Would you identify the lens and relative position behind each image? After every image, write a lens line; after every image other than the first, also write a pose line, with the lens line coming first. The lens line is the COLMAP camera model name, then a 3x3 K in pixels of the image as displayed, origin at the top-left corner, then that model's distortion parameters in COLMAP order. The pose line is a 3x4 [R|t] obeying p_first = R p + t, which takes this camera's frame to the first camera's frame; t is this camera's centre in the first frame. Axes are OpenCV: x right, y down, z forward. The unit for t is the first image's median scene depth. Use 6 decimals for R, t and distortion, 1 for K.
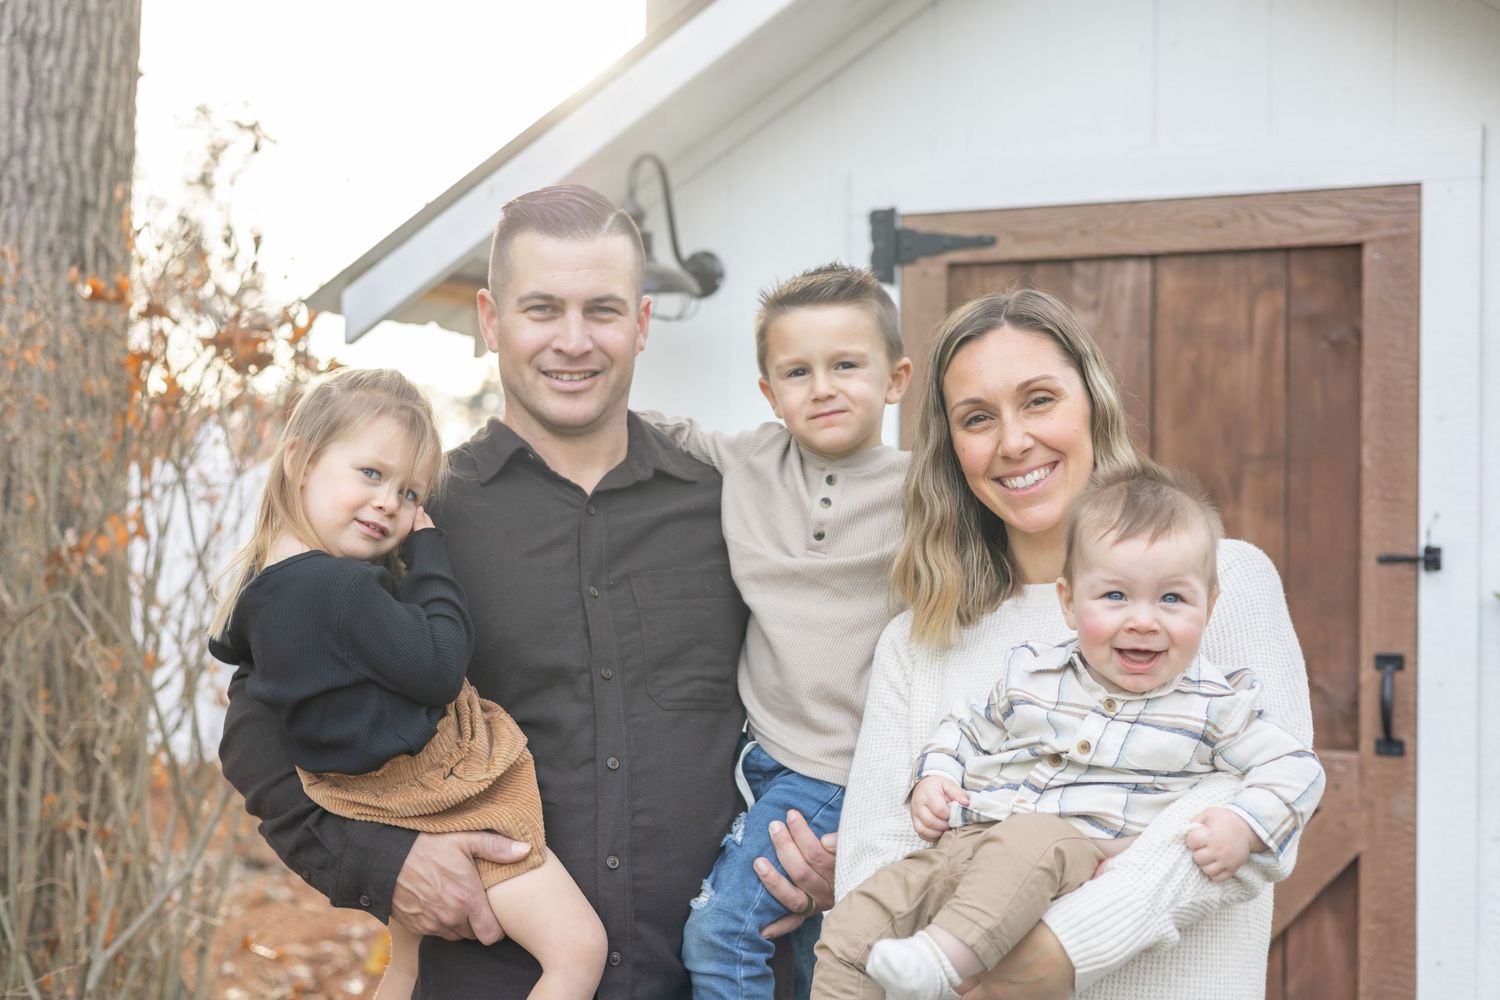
lens RADIAL K [[2122.5, 0, 787.9], [0, 2122.5, 487.3], [0, 0, 1]] dist [-0.001159, 0.000000]
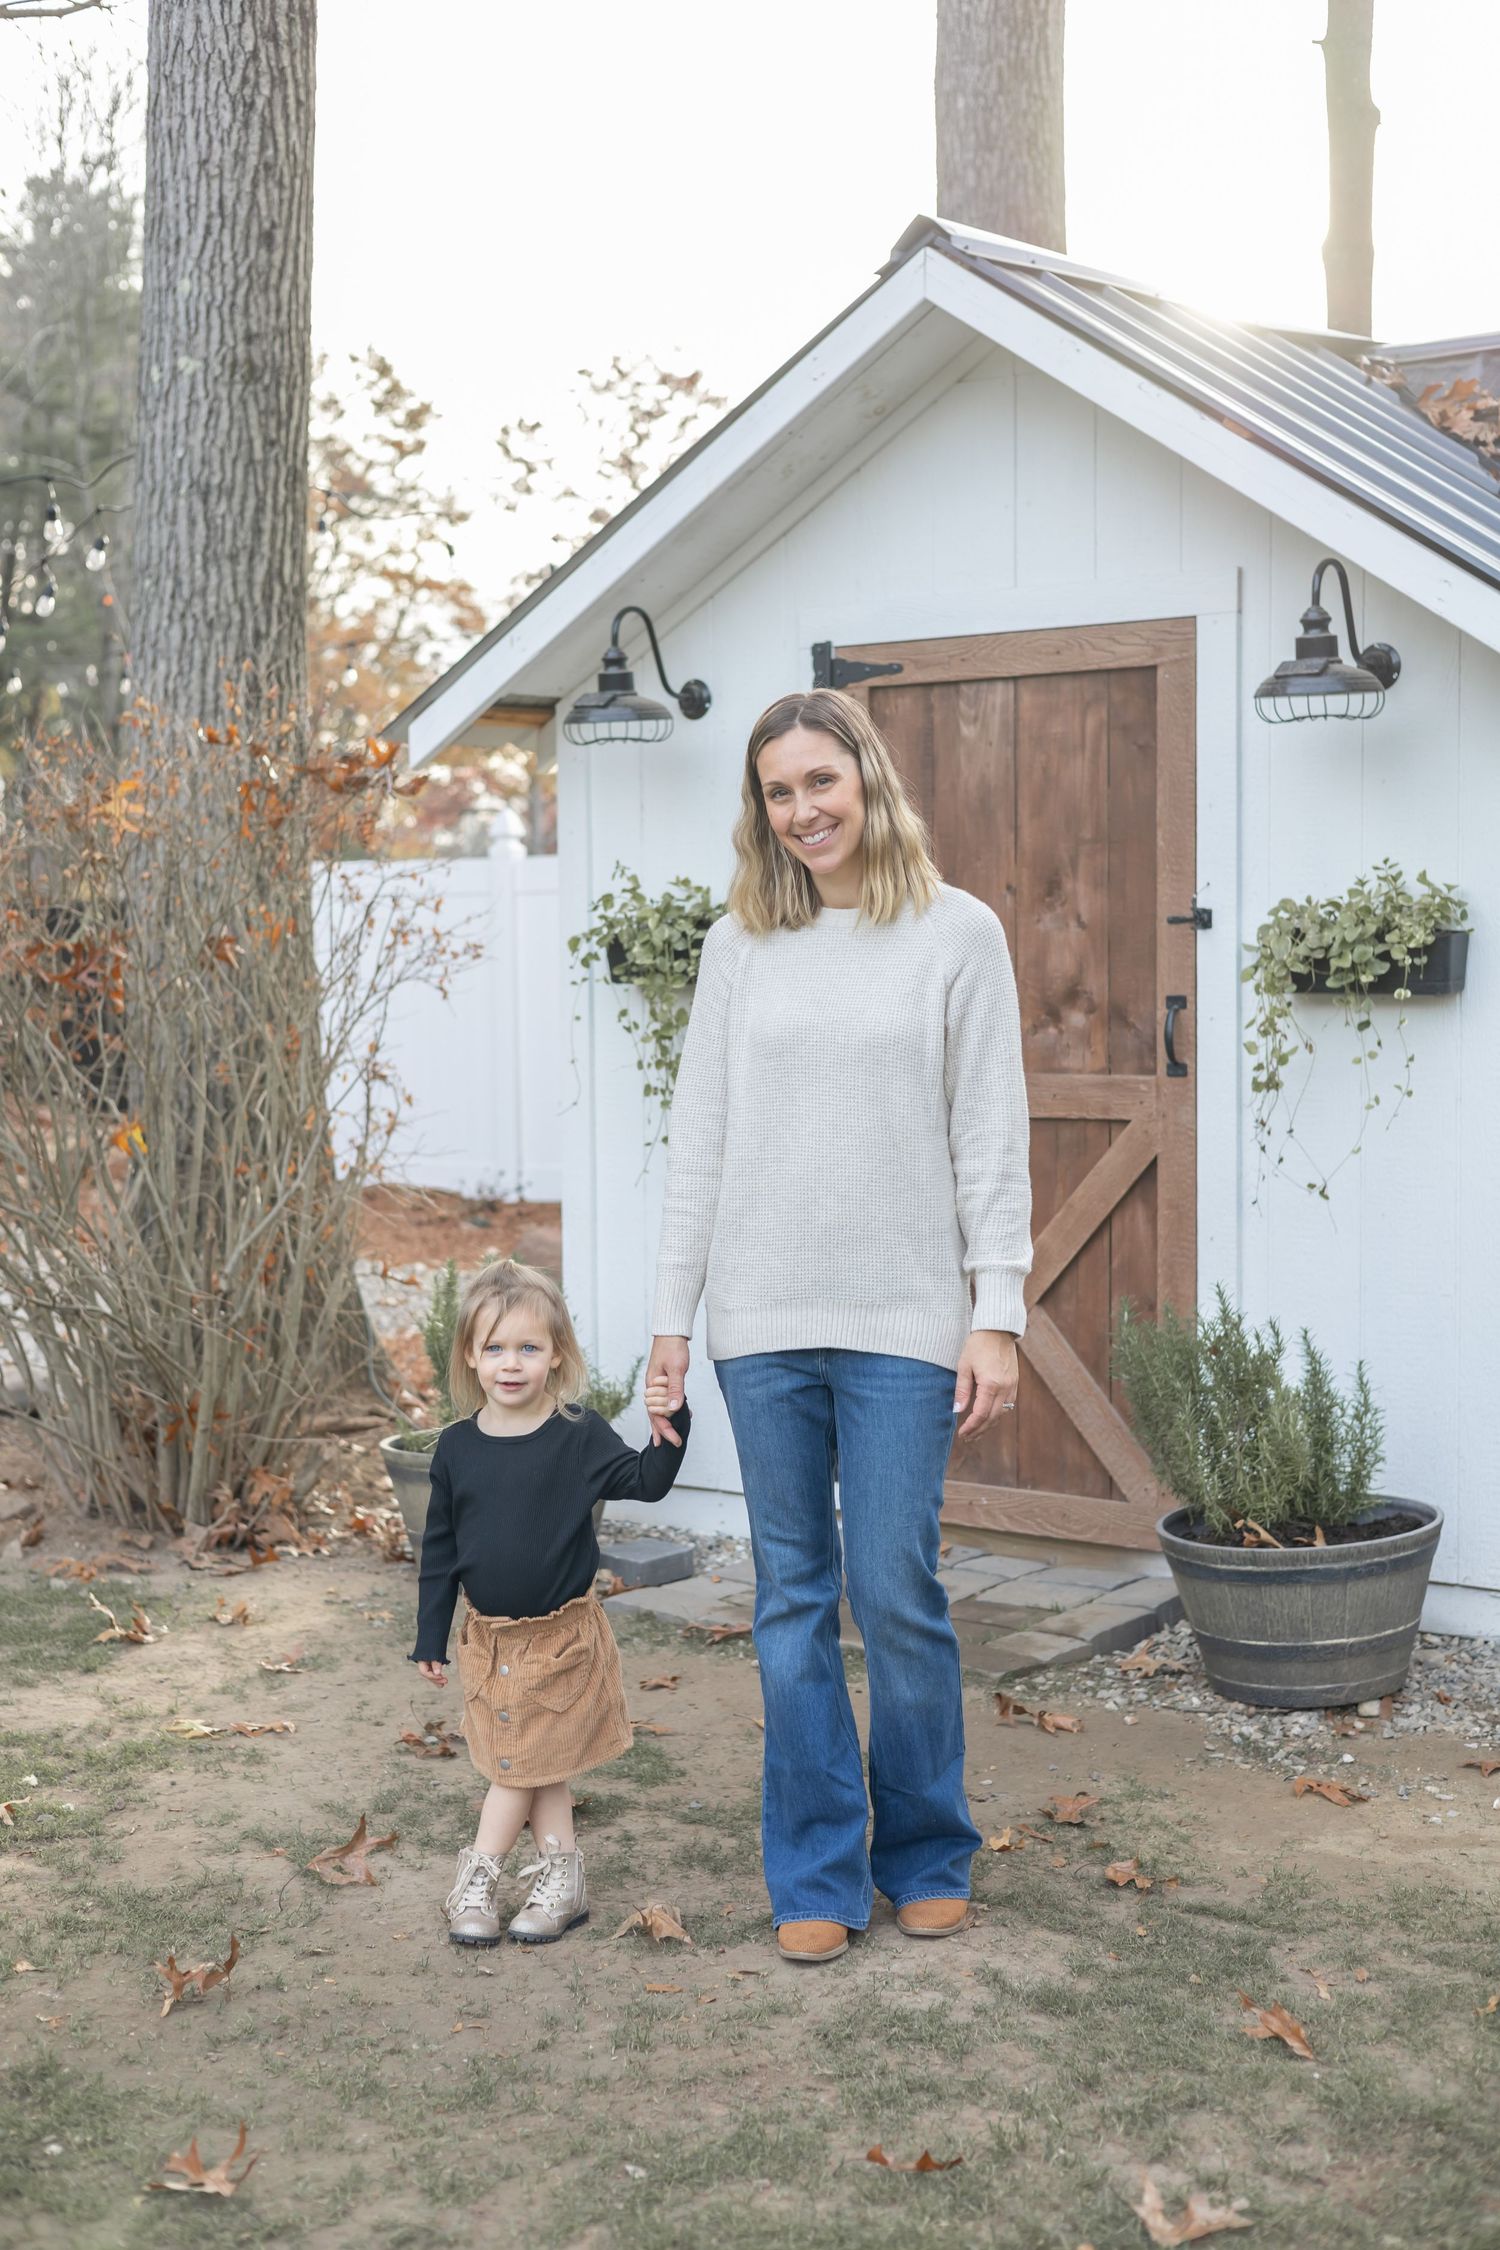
lens RADIAL K [[3183.8, 0, 748.6], [0, 3183.8, 1130.3], [0, 0, 1]] dist [-0.001159, 0.000000]
pose [[0.971310, -0.004194, -0.237780, 0.320425], [0.022022, 0.997135, 0.072371, 0.010711], [0.236795, -0.075531, 0.968619, -0.586831]]
